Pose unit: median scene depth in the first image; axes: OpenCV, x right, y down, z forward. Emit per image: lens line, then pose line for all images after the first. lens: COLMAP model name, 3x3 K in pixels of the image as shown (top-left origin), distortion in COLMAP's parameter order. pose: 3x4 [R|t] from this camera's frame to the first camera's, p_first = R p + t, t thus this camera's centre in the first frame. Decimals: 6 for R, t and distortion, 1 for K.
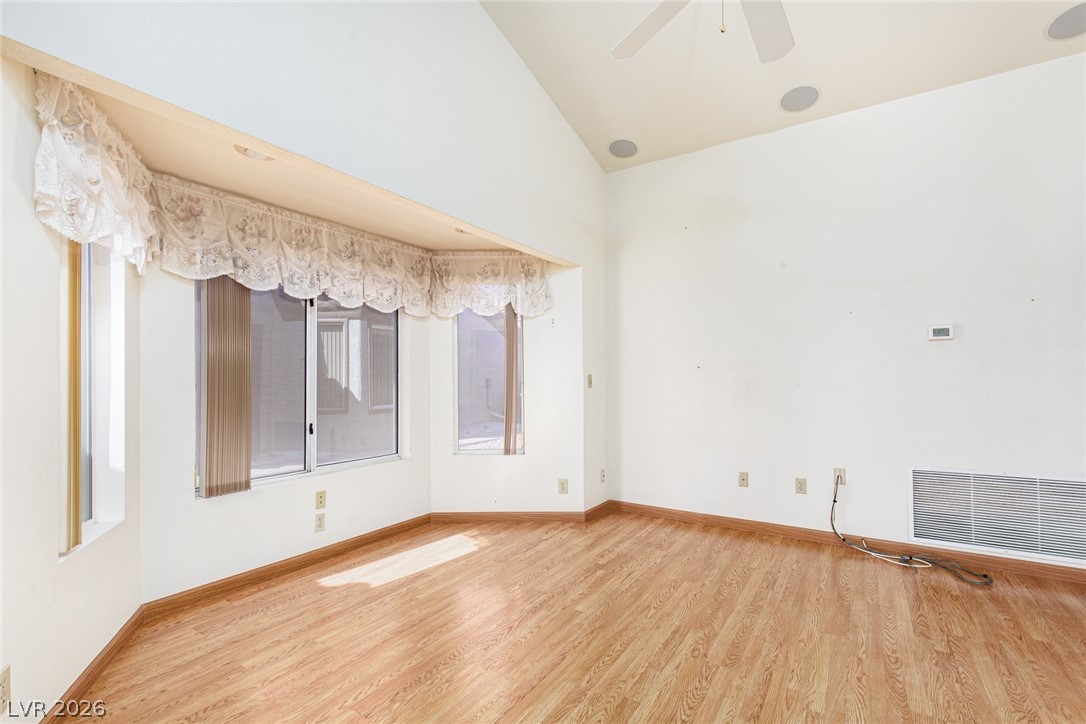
lens RADIAL K [[494.3, 0, 546.9], [0, 494.3, 370.3], [0, 0, 1]] dist [0.010994, -0.000285]
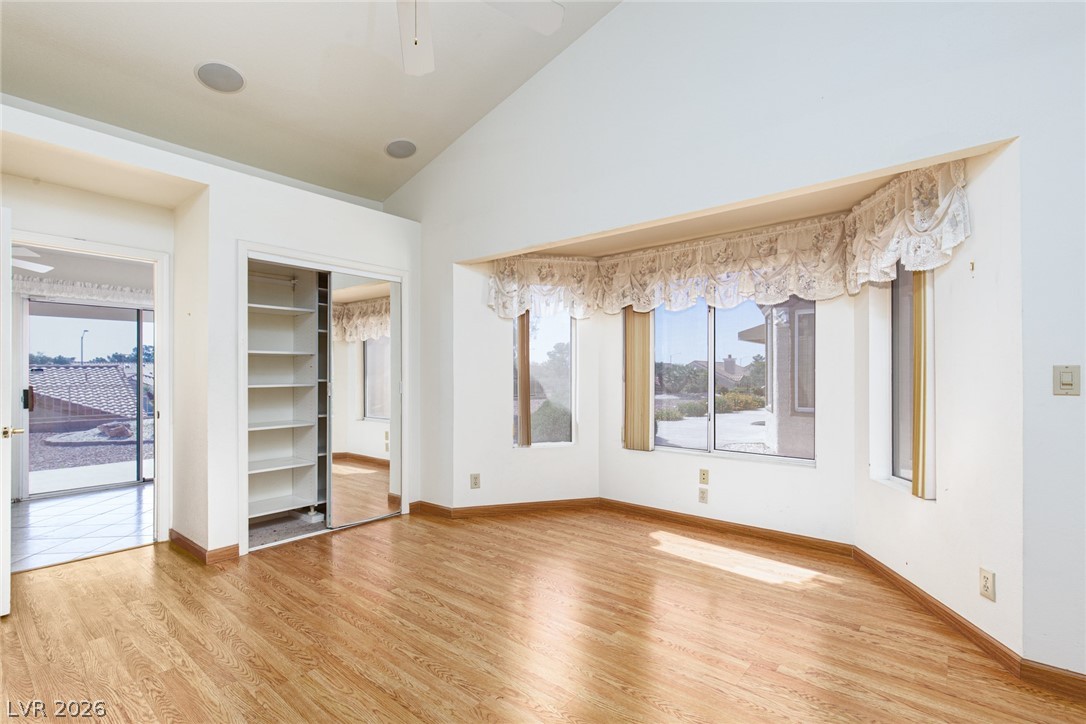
lens RADIAL K [[494.3, 0, 546.9], [0, 494.3, 370.3], [0, 0, 1]] dist [0.010994, -0.000285]
pose [[-0.116034, -0.003086, -0.993241, 0.758467], [0.018593, 0.999813, -0.005278, 0.007674], [0.993071, -0.019080, -0.115954, 0.770917]]
